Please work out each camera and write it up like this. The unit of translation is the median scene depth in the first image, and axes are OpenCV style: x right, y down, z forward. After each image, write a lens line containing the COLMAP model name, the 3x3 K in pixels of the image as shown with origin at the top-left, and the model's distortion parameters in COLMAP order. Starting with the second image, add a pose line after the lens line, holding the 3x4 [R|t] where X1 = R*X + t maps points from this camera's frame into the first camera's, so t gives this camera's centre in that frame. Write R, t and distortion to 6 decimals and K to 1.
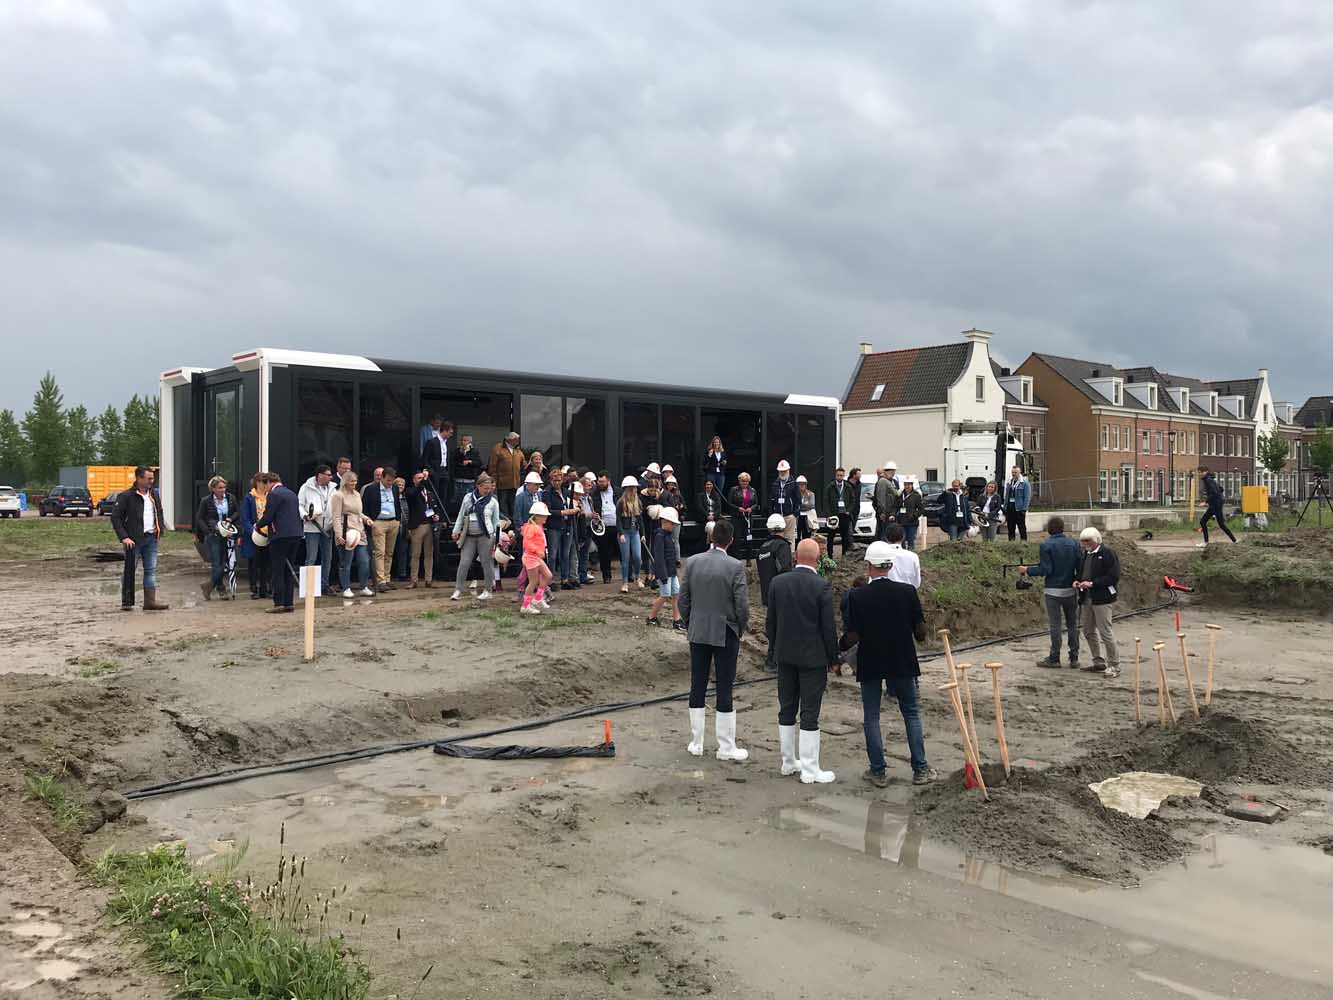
lens RADIAL K [[1088.1, 0, 666.5], [0, 1088.1, 500.0], [0, 0, 1]] dist [0.024812, -0.003198]
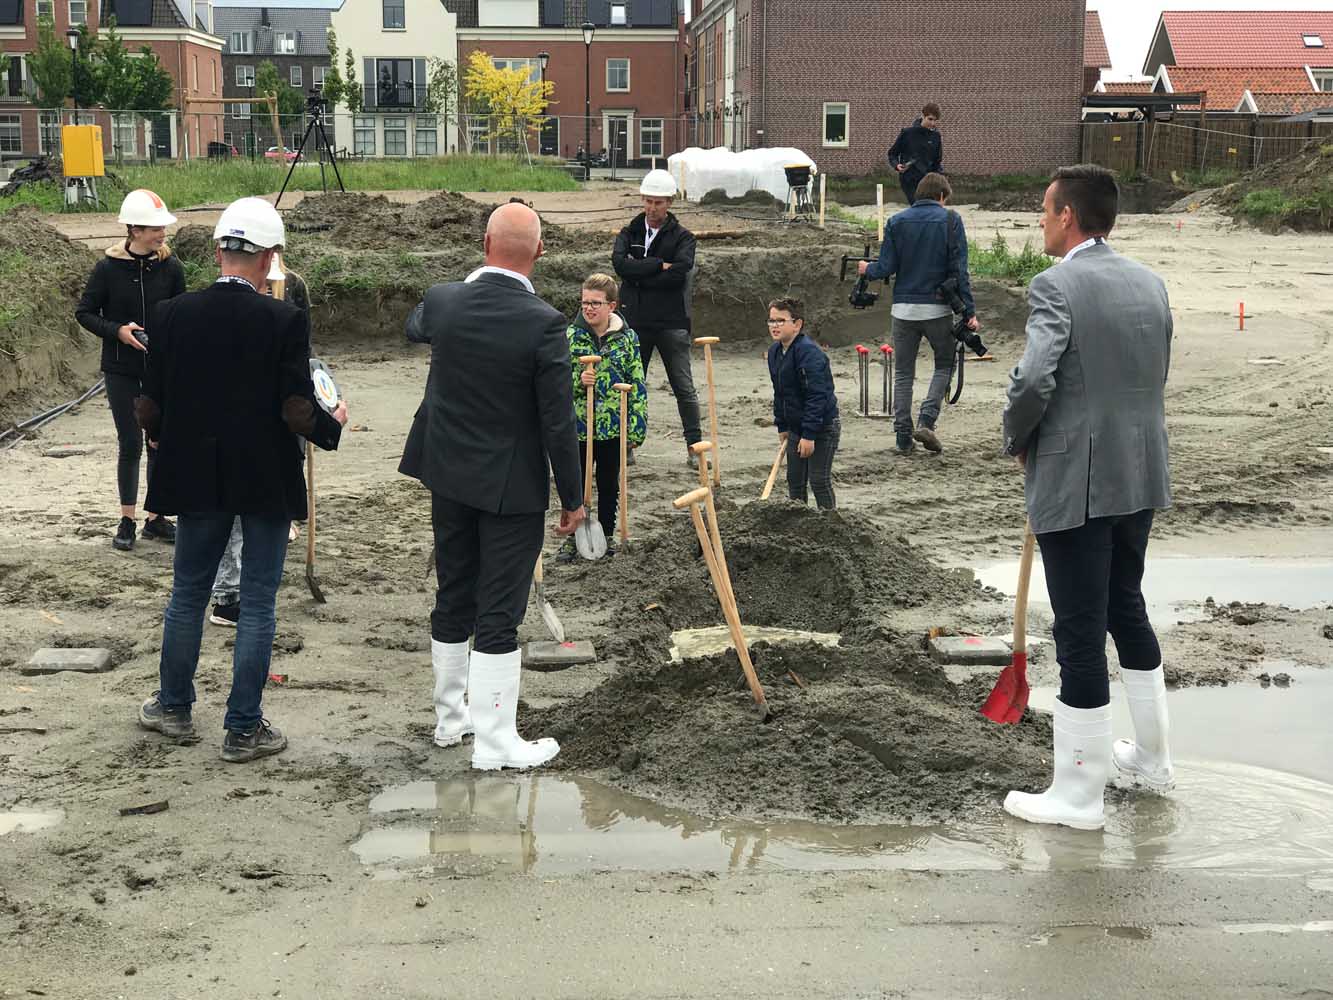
lens RADIAL K [[2072.2, 0, 666.5], [0, 2072.2, 500.0], [0, 0, 1]] dist [0.016734, 0.018732]
pose [[0.646659, -0.124541, 0.752543, -0.452773], [0.000637, 0.986669, 0.162740, 0.011640], [-0.762779, -0.104758, 0.638118, 0.406286]]
